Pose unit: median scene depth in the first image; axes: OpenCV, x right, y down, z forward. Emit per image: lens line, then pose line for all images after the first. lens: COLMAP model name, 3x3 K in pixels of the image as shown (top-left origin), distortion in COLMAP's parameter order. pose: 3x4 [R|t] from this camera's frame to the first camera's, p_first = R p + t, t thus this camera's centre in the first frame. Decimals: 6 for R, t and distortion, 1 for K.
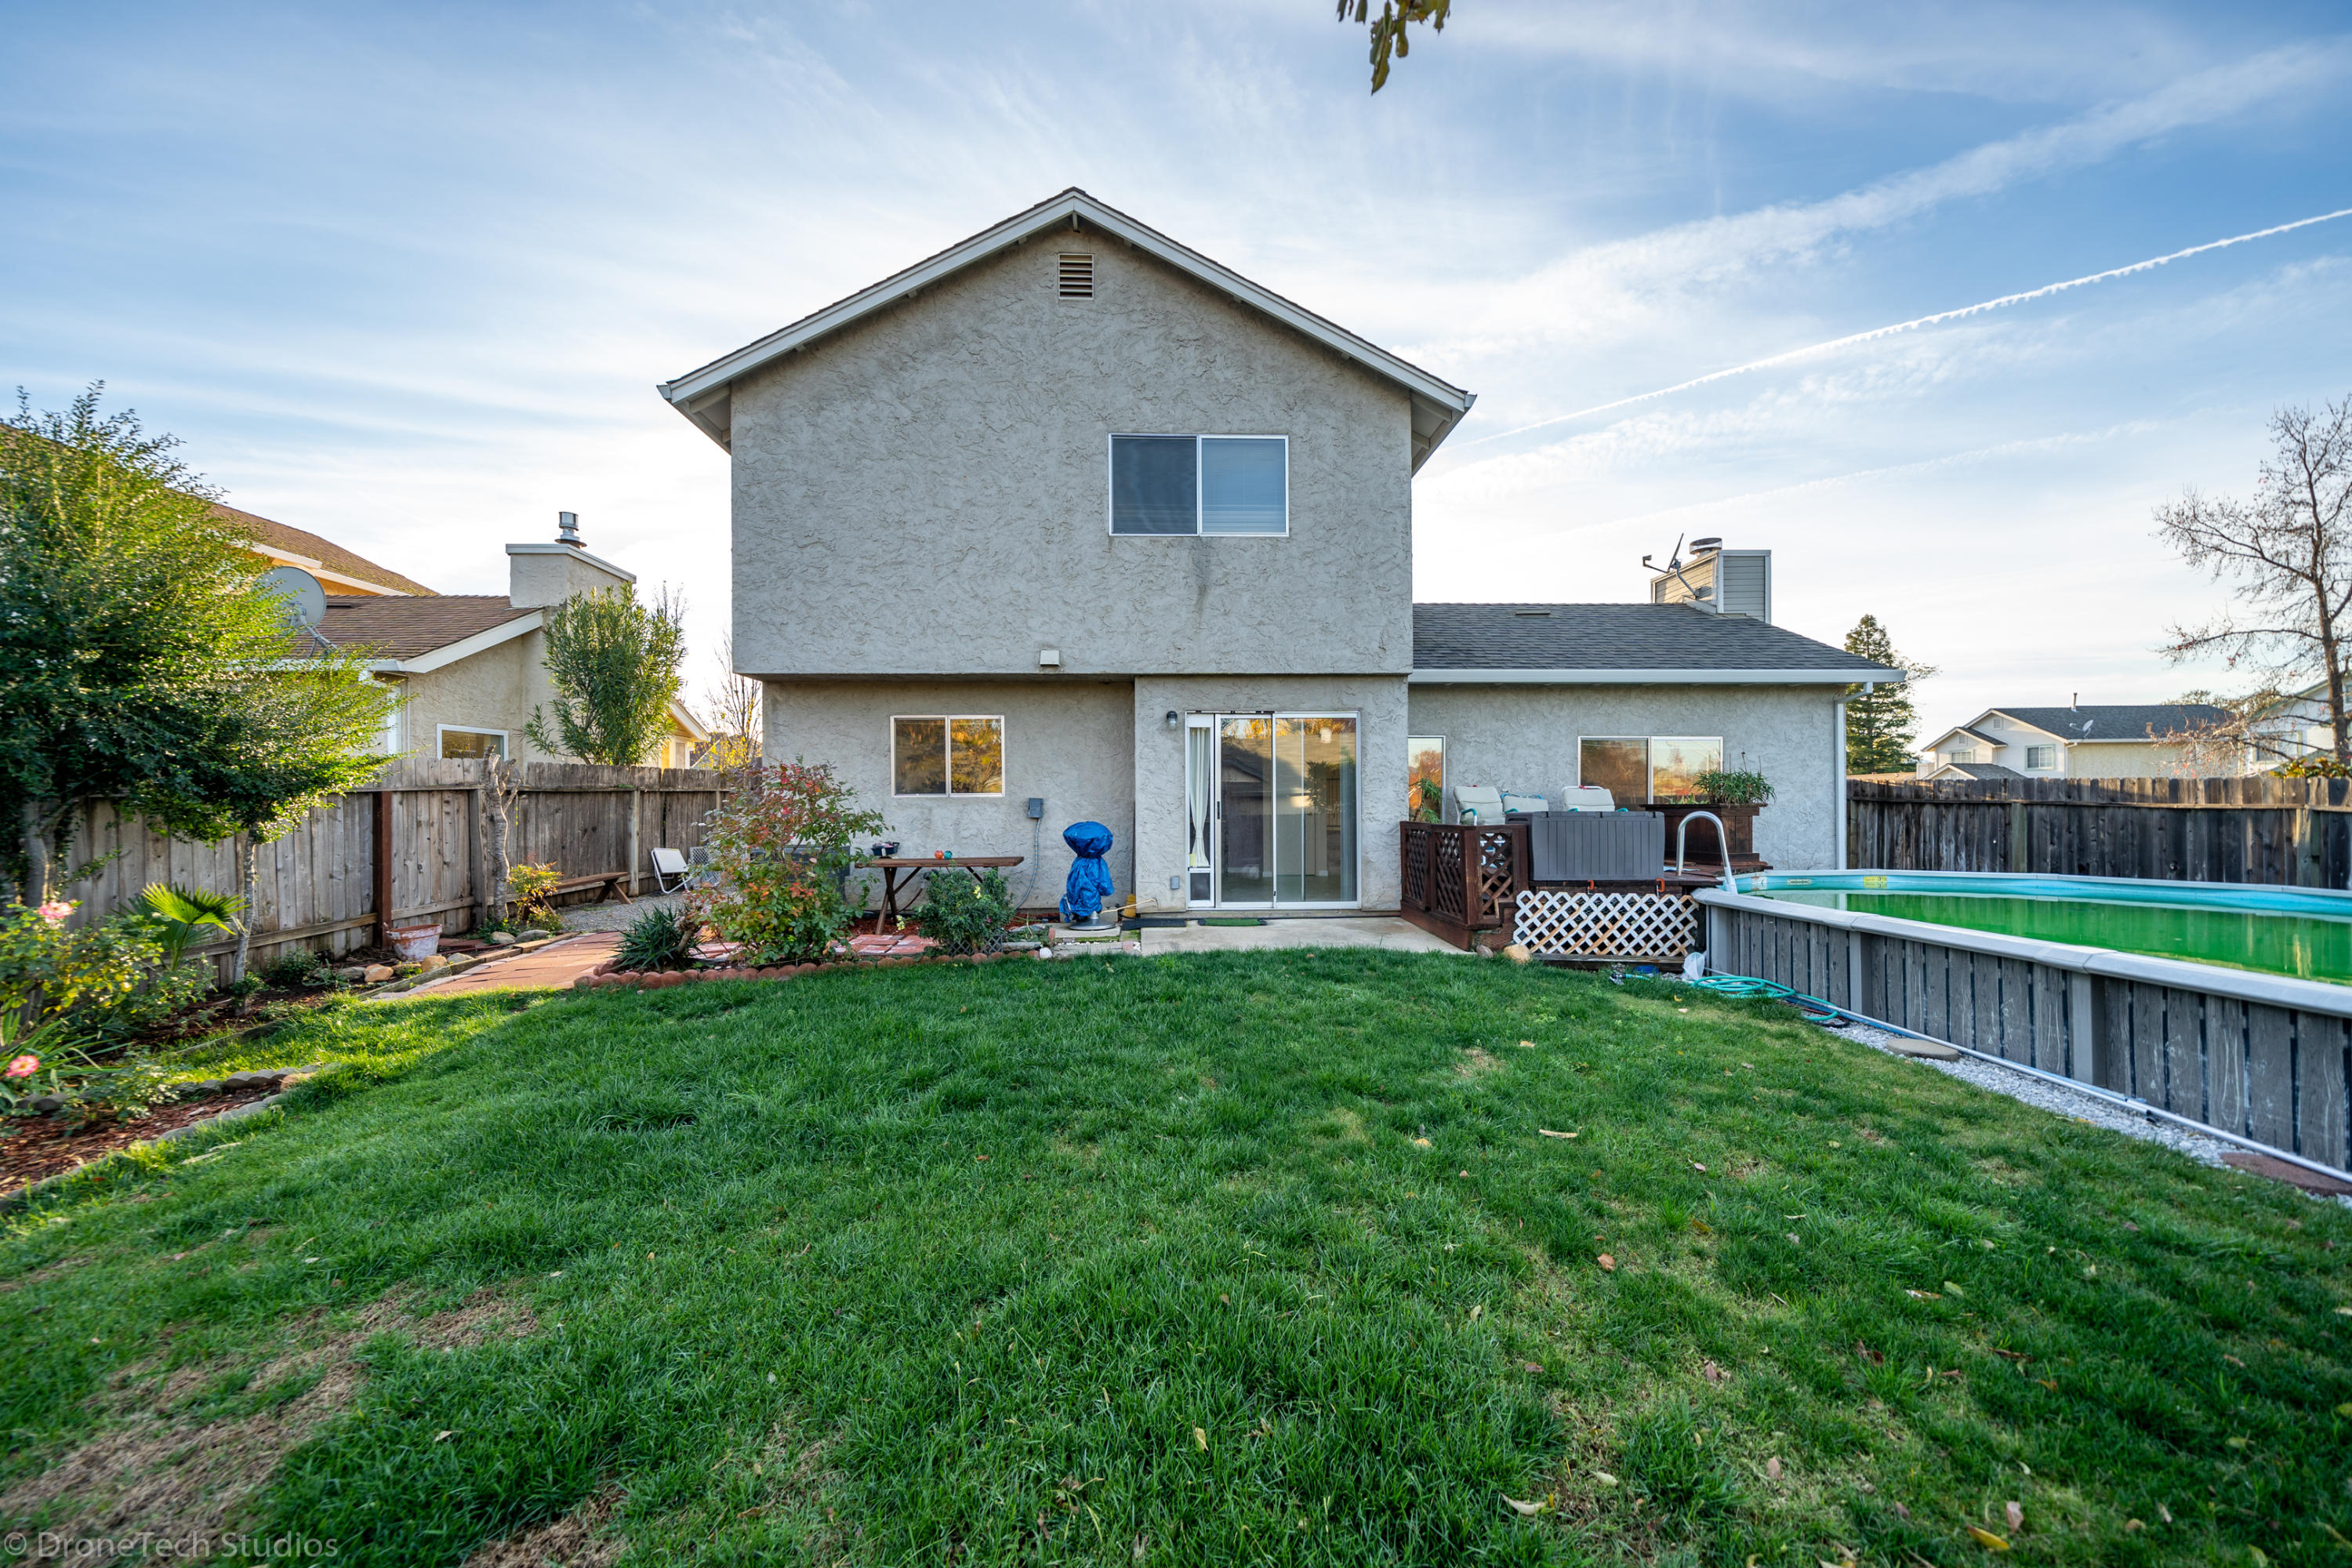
lens RADIAL K [[793.7, 0, 1182.7], [0, 793.7, 793.6], [0, 0, 1]] dist [0.002379, -0.000090]
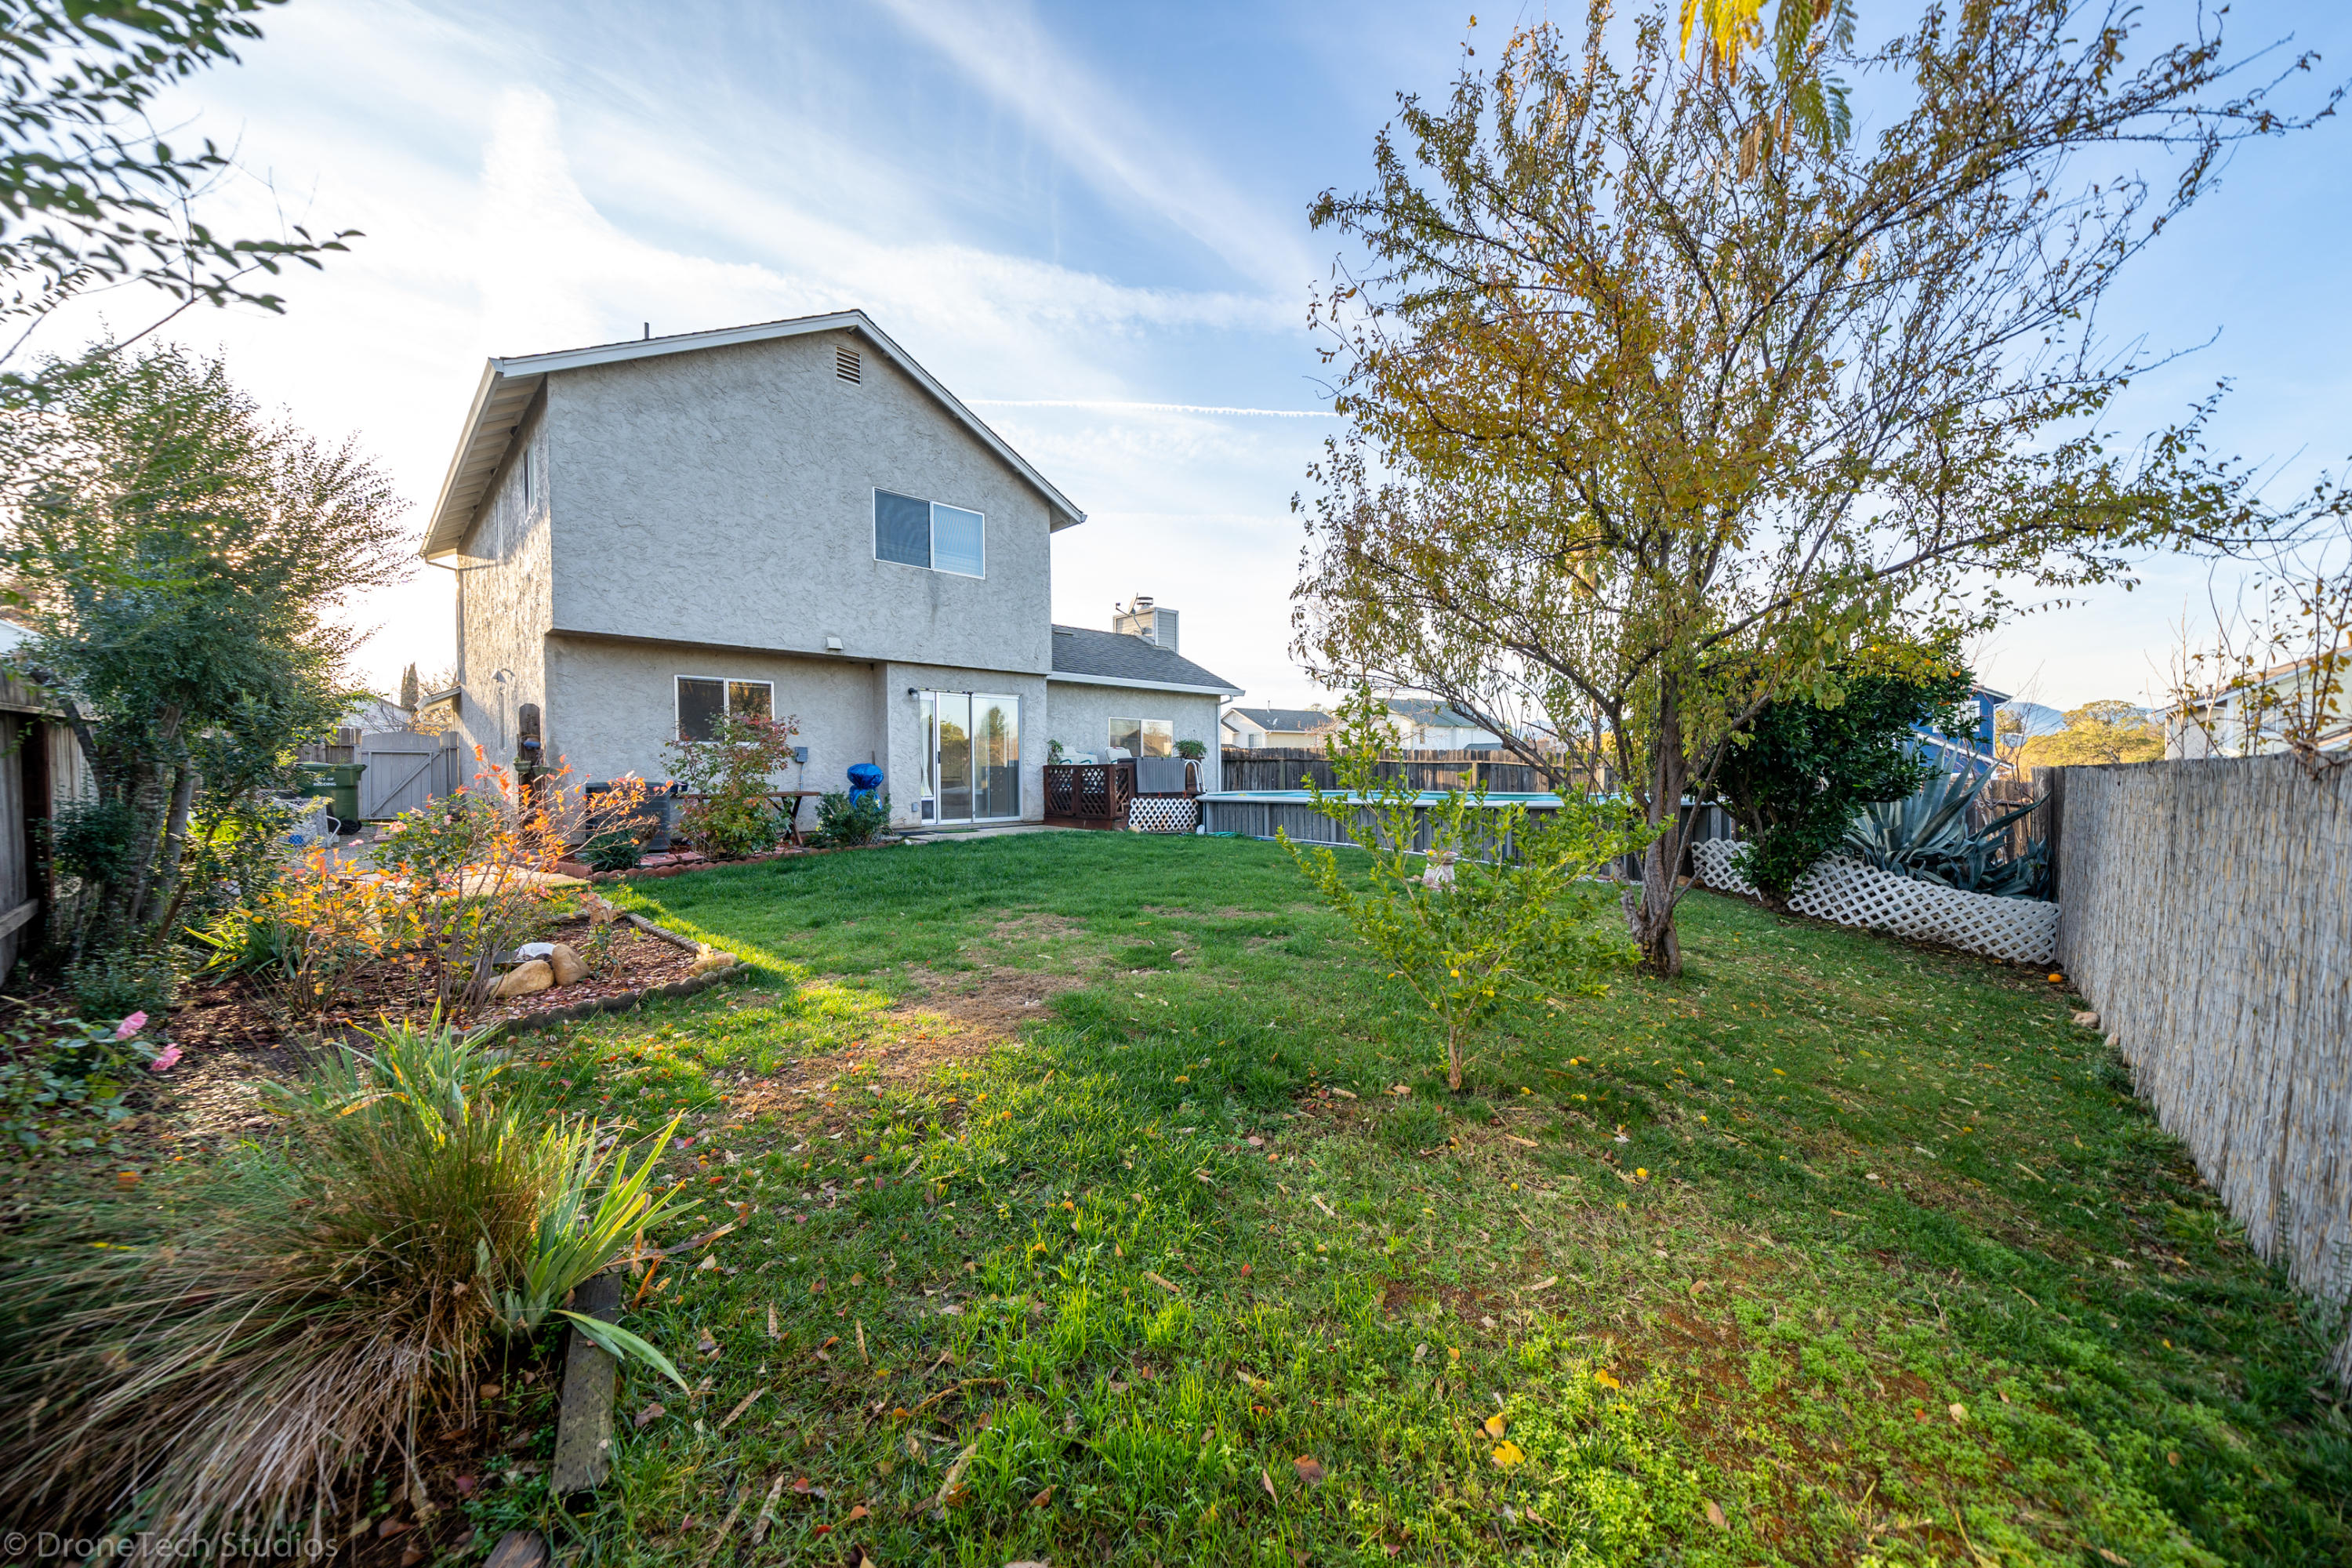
lens RADIAL K [[902.4, 0, 1174.6], [0, 902.4, 800.5], [0, 0, 1]] dist [-0.001080, -0.000219]
pose [[0.727228, -0.018279, 0.686152, -0.807758], [0.000734, 0.999665, 0.025853, 0.059193], [-0.686395, -0.018298, 0.726998, -0.532064]]
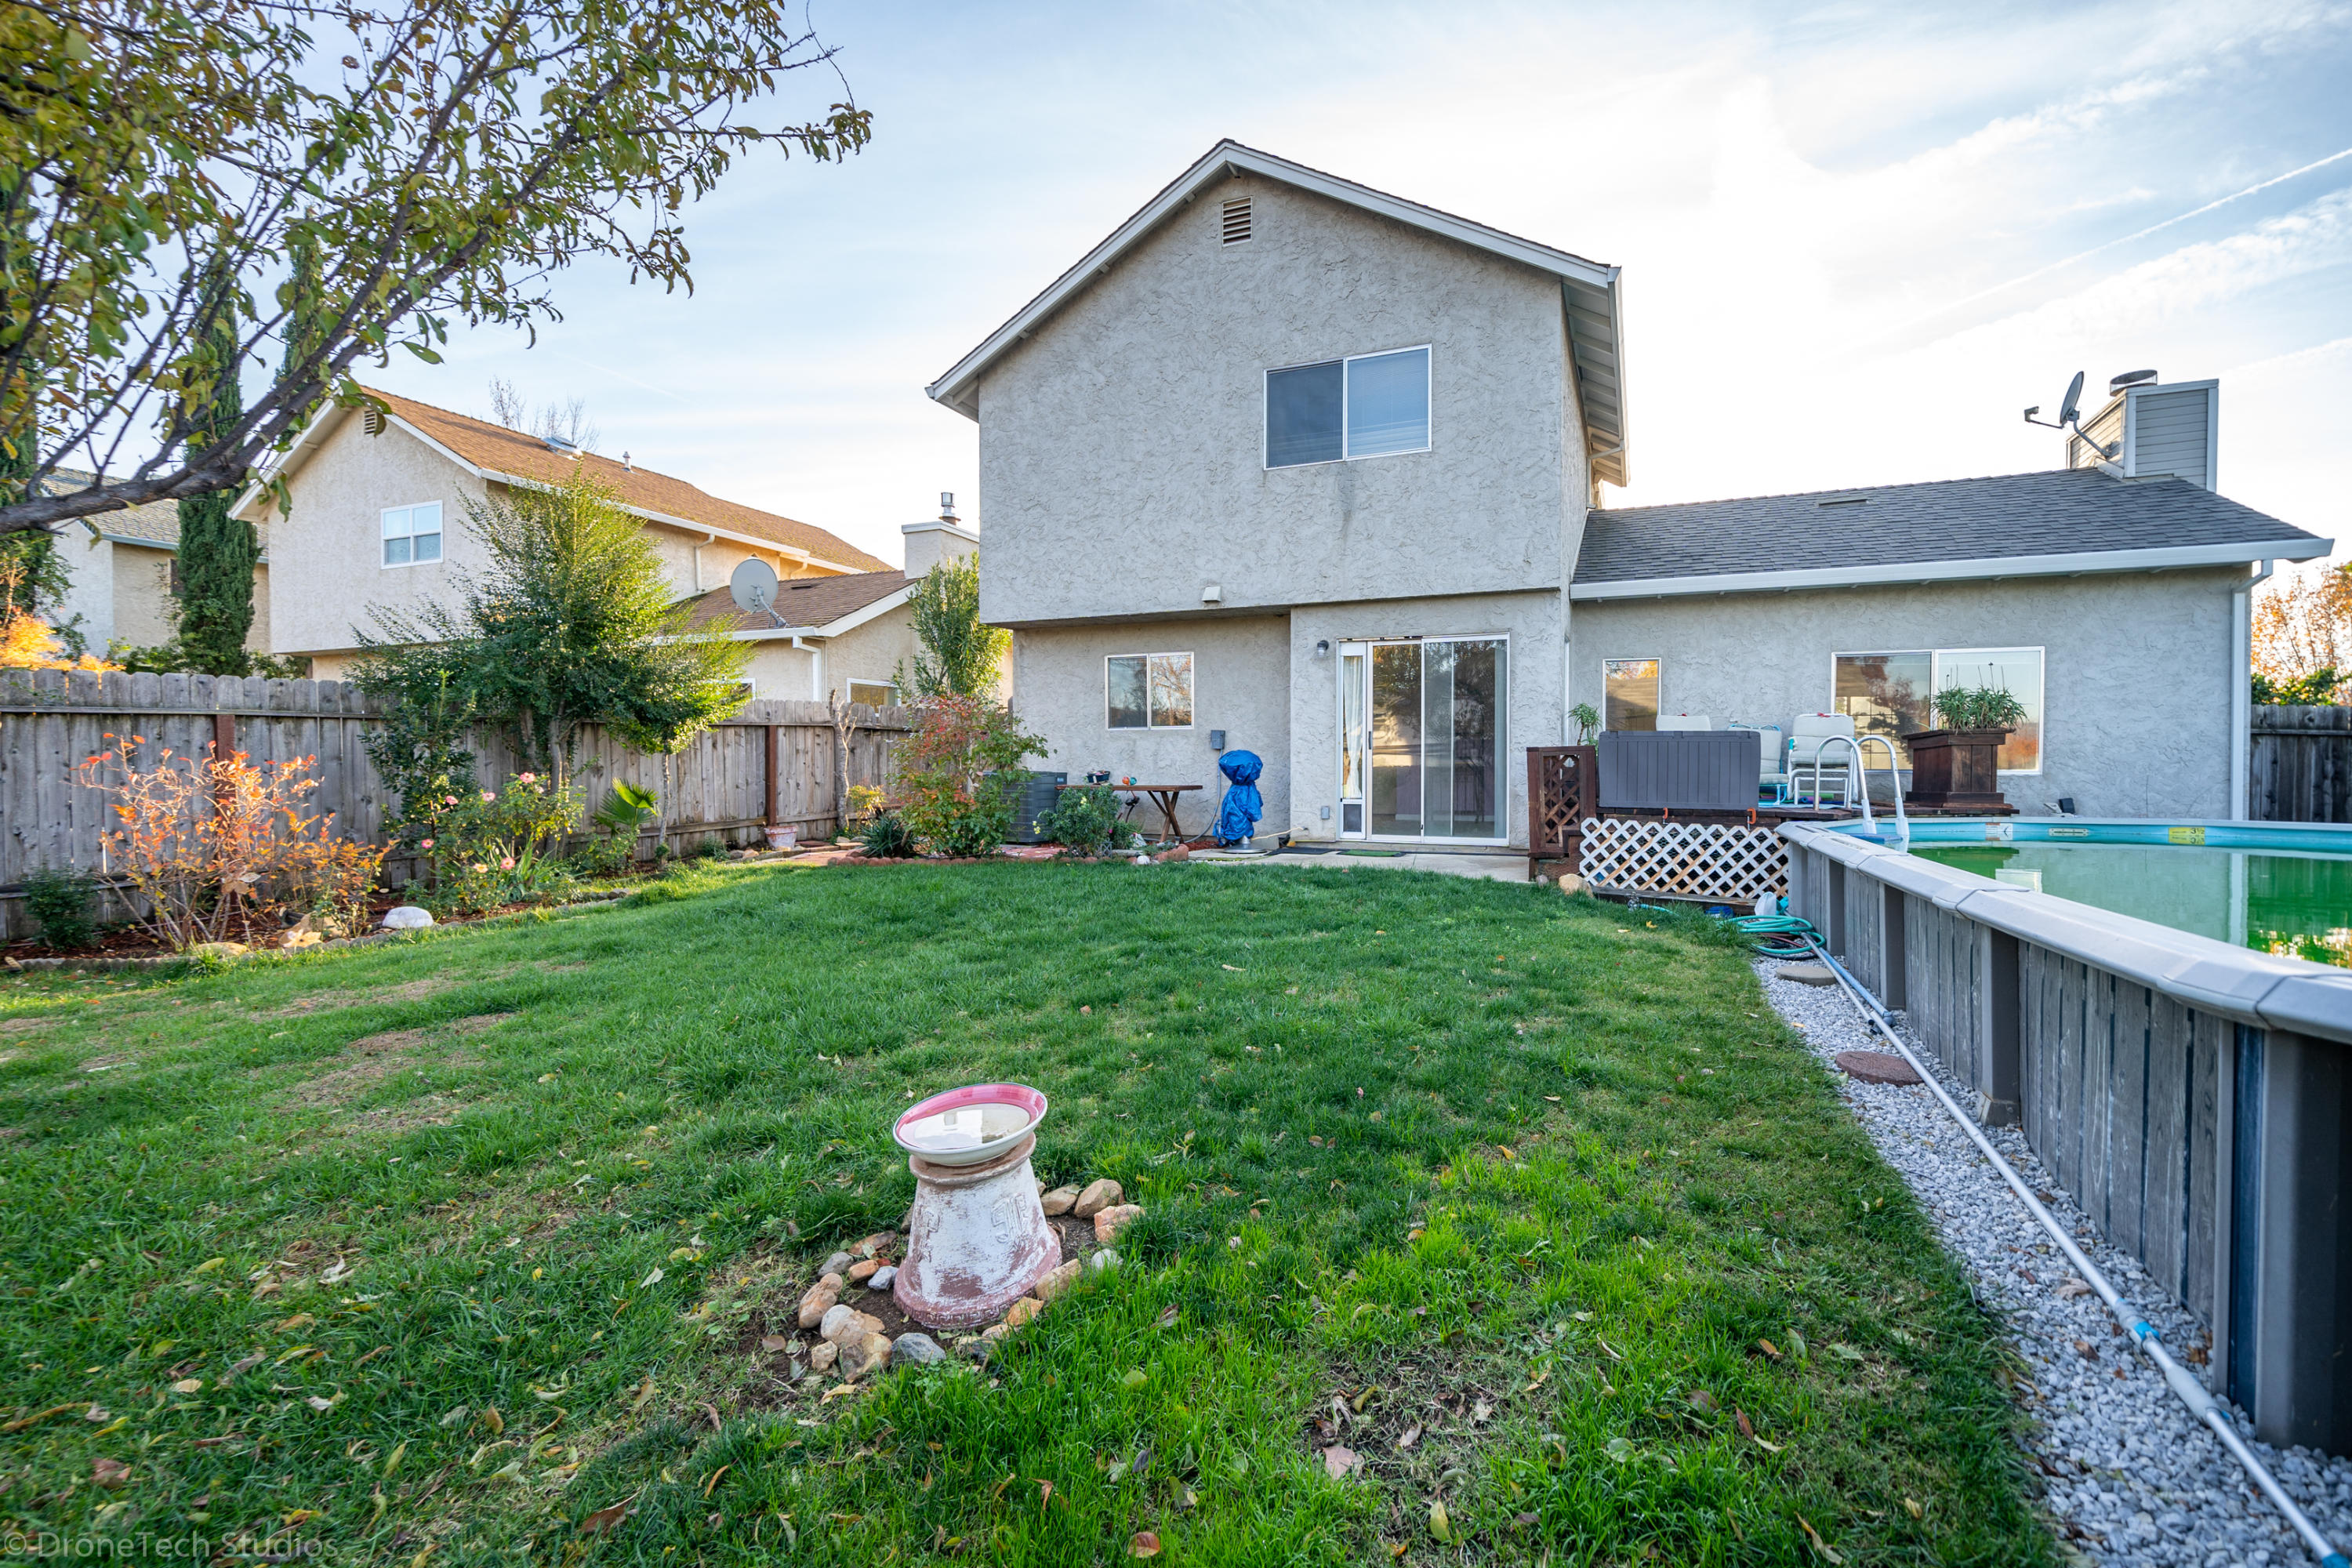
lens RADIAL K [[973.2, 0, 1355.4], [0, 973.2, 781.6], [0, 0, 1]] dist [-0.001095, 0.000025]
pose [[0.921884, 0.014920, -0.387179, 0.507193], [-0.007983, 0.999778, 0.019519, 0.050090], [0.387385, -0.014903, 0.921798, -0.115120]]
